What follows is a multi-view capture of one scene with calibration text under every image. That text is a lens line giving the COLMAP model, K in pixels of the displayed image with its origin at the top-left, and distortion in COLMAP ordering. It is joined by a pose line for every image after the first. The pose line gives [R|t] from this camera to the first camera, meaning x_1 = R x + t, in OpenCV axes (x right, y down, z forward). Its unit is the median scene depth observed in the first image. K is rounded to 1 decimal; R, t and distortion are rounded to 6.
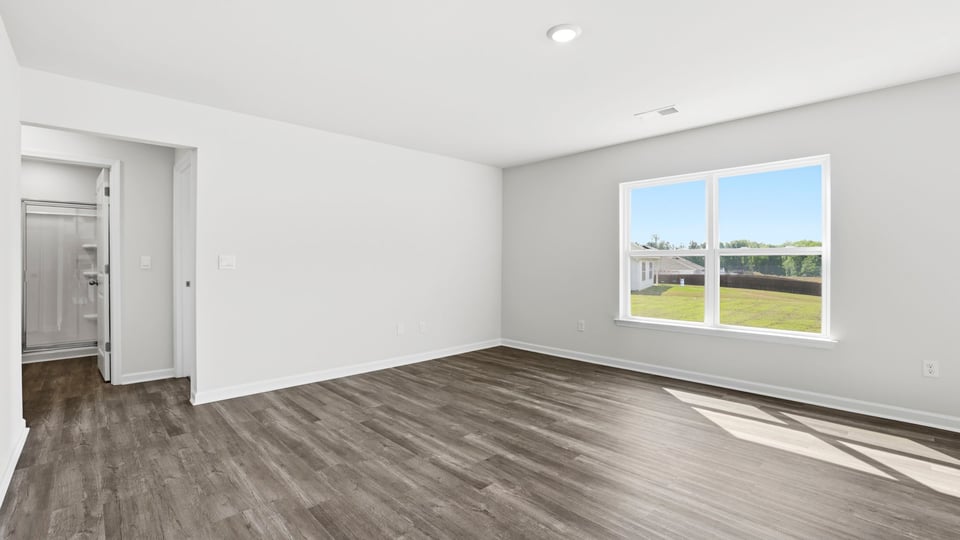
lens RADIAL K [[422.0, 0, 472.6], [0, 422.0, 275.0], [0, 0, 1]] dist [-0.019023, 0.002526]
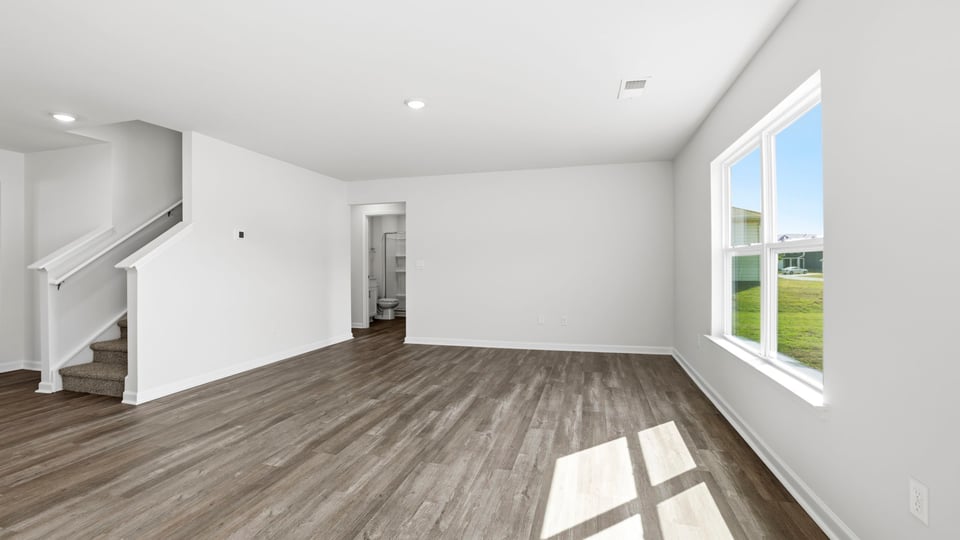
lens RADIAL K [[422.0, 0, 472.0], [0, 422.0, 267.4], [0, 0, 1]] dist [-0.019023, 0.002526]
pose [[0.514536, 0.003407, -0.857462, 1.167711], [-0.019538, 0.999779, -0.007752, -0.008845], [0.857246, 0.020742, 0.514489, 0.328171]]
